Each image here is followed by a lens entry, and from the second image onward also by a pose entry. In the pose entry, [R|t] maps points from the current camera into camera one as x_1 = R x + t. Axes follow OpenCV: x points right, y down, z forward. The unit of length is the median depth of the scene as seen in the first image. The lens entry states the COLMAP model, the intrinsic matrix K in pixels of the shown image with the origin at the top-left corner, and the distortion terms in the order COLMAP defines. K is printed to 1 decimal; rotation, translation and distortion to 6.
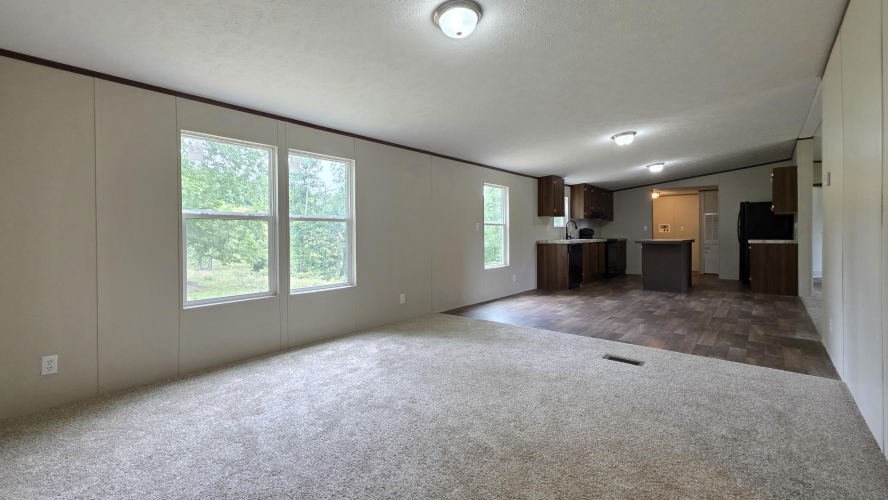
lens RADIAL K [[382.6, 0, 447.2], [0, 382.6, 239.3], [0, 0, 1]] dist [0.003215, 0.000170]
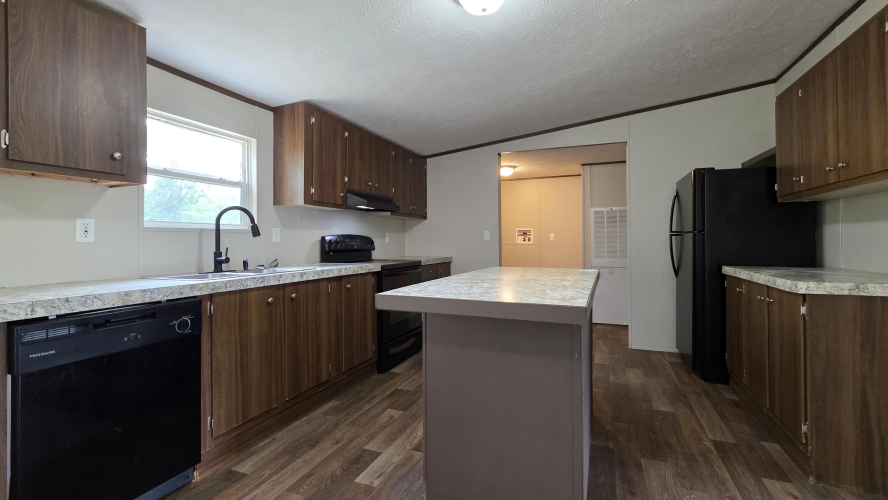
lens RADIAL K [[382.6, 0, 447.2], [0, 382.6, 239.3], [0, 0, 1]] dist [0.003215, 0.000170]
pose [[0.955467, 0.004861, 0.295059, 0.474017], [0.000454, 0.999839, -0.017941, -0.022591], [-0.295099, 0.017276, 0.955311, 0.806500]]
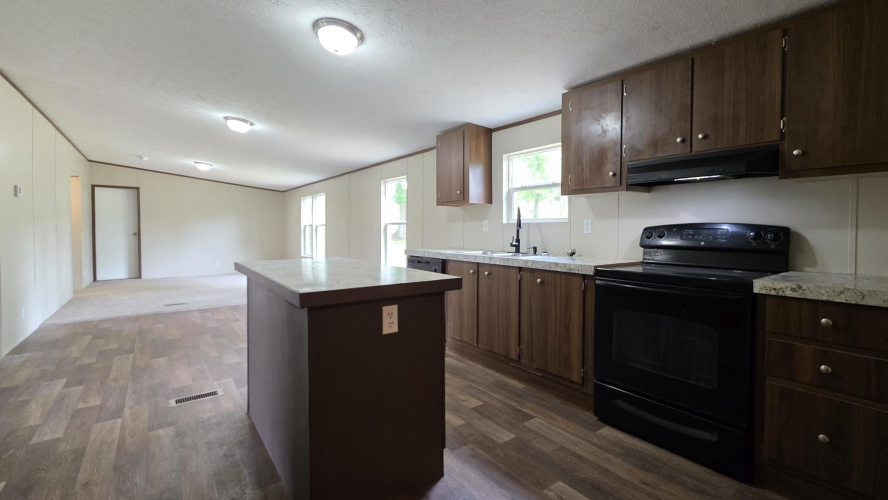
lens RADIAL K [[386.1, 0, 450.0], [0, 386.1, 230.8], [0, 0, 1]] dist [0.015117, 0.000006]
pose [[-0.229428, 0.014275, -0.973221, 0.897644], [-0.010753, 0.999794, 0.017200, -0.036136], [0.973266, 0.014411, -0.229228, 1.233765]]
